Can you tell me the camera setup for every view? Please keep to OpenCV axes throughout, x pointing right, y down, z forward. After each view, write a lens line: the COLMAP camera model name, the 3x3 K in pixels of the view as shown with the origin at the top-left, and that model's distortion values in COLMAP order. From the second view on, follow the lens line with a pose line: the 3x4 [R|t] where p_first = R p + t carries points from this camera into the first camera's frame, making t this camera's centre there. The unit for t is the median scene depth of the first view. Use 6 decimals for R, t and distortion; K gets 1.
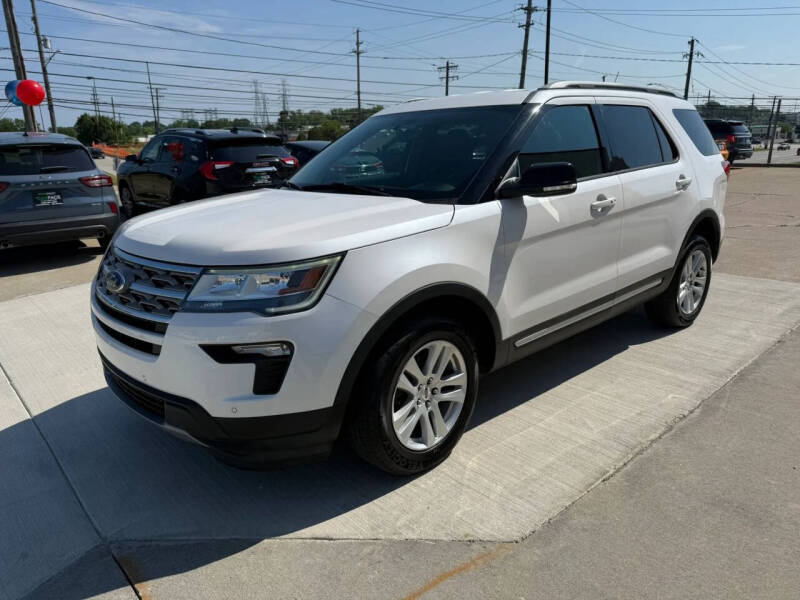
lens RADIAL K [[570.2, 0, 401.9], [0, 570.2, 304.4], [0, 0, 1]] dist [0.015620, -0.027284]
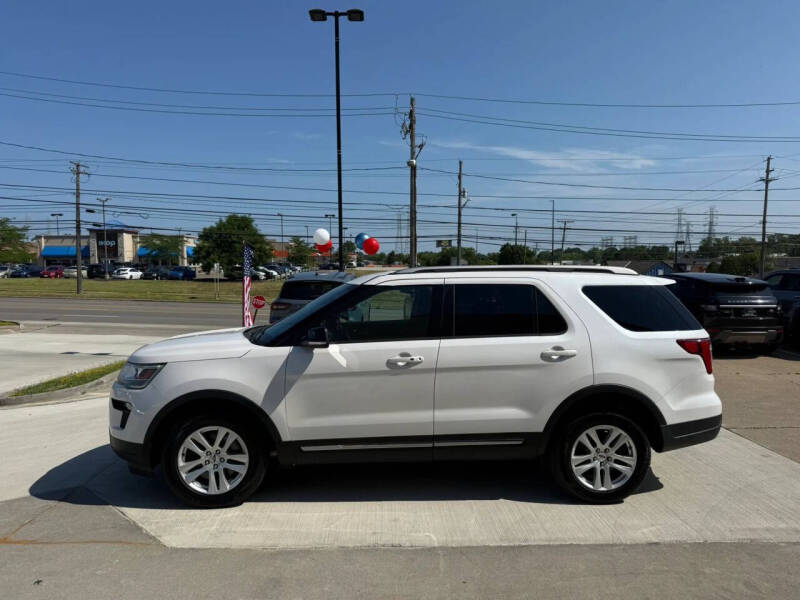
lens RADIAL K [[570.2, 0, 403.1], [0, 570.2, 294.9], [0, 0, 1]] dist [0.015620, -0.027284]
pose [[0.766572, 0.055872, -0.639723, 1.259991], [-0.198442, 0.968059, -0.153242, -0.130318], [0.610728, 0.244419, 0.753174, -0.001259]]
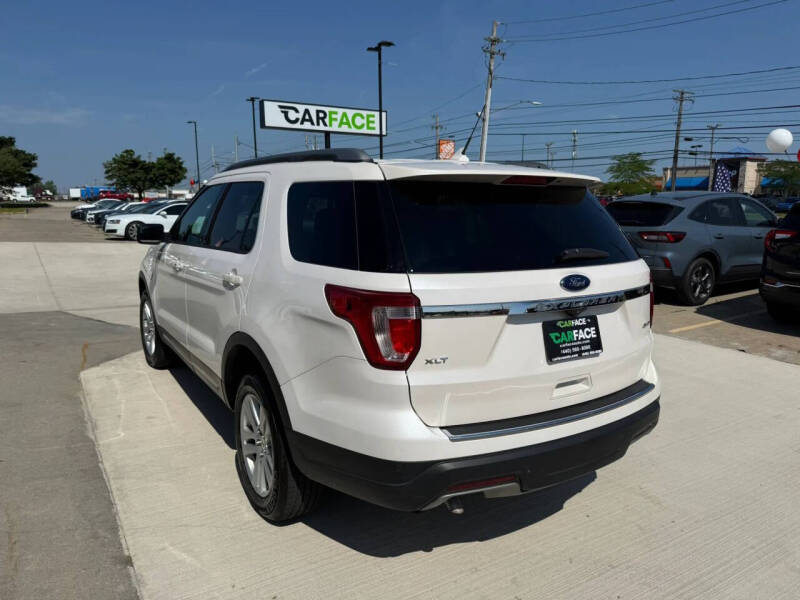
lens RADIAL K [[570.2, 0, 405.0], [0, 570.2, 302.9], [0, 0, 1]] dist [0.015620, -0.027284]
pose [[-0.159174, 0.201680, -0.966431, 1.585233], [-0.278851, 0.929867, 0.239977, -0.570415], [0.947051, 0.307688, -0.091772, 1.735863]]
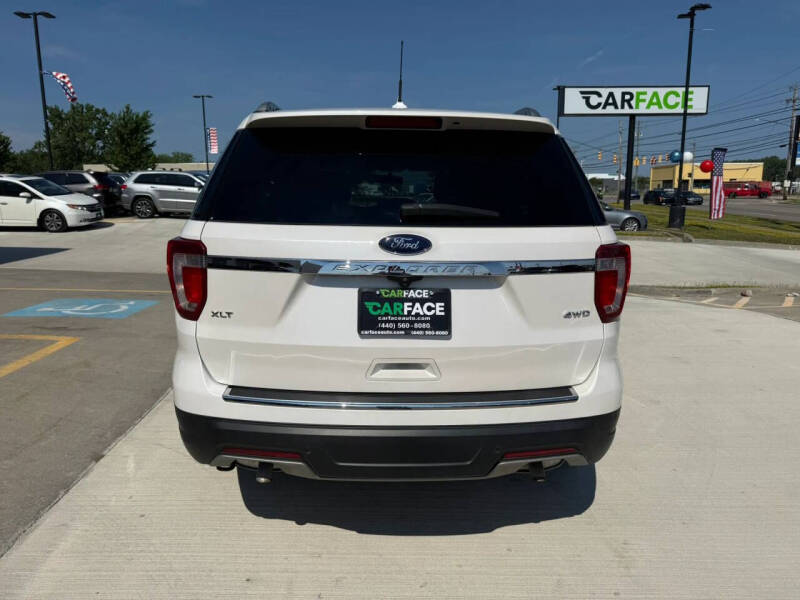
lens RADIAL K [[570.2, 0, 401.5], [0, 570.2, 304.4], [0, 0, 1]] dist [0.015620, -0.027284]
pose [[-0.652771, 0.174574, -0.737166, 1.273353], [-0.193827, 0.902208, 0.385295, -0.657150], [0.732340, 0.394392, -0.555098, 2.252061]]
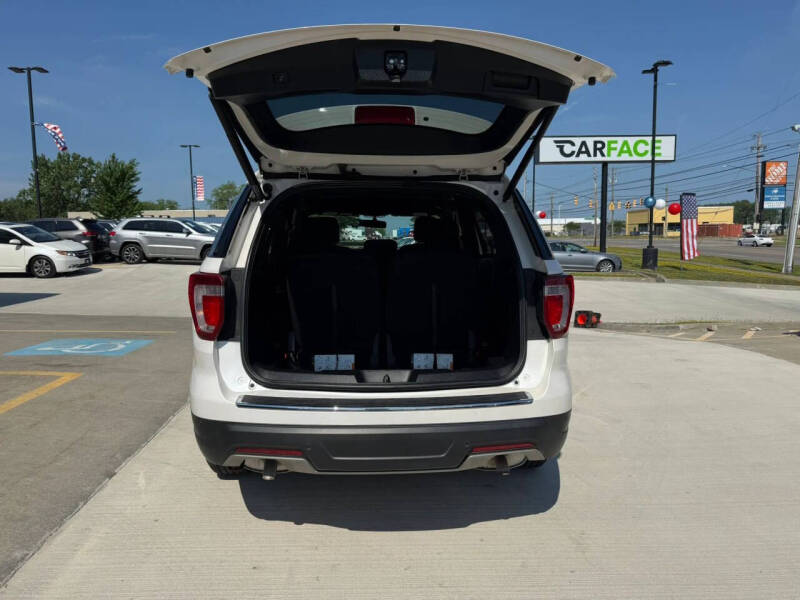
lens RADIAL K [[570.2, 0, 401.3], [0, 570.2, 304.3], [0, 0, 1]] dist [0.015620, -0.027284]
pose [[-0.630700, 0.124162, -0.766030, 1.380974], [-0.192772, 0.931110, 0.309635, -0.680484], [0.751703, 0.342956, -0.563316, 2.341845]]
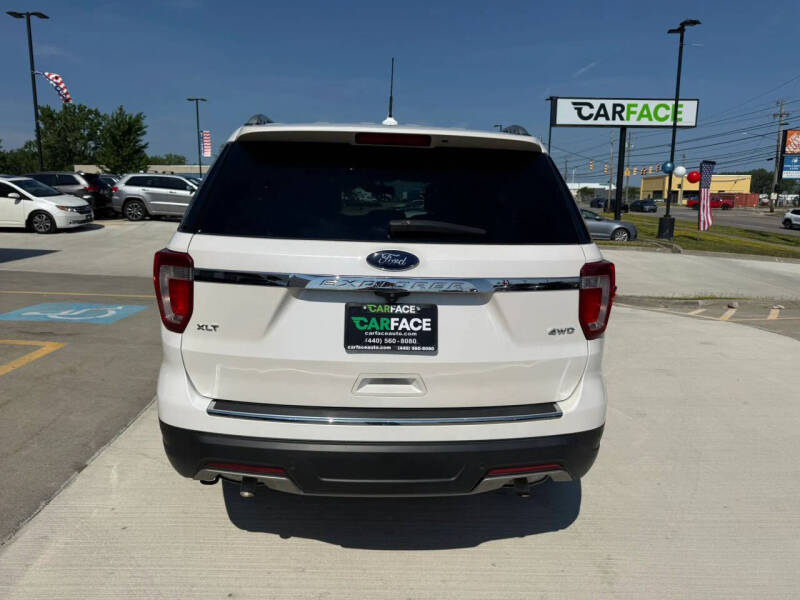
lens RADIAL K [[570.2, 0, 406.3], [0, 570.2, 300.7], [0, 0, 1]] dist [0.015620, -0.027284]
pose [[-0.638381, 0.154372, -0.754082, 1.269911], [-0.213536, 0.905710, 0.366185, -0.669814], [0.739508, 0.394789, -0.545224, 2.253672]]
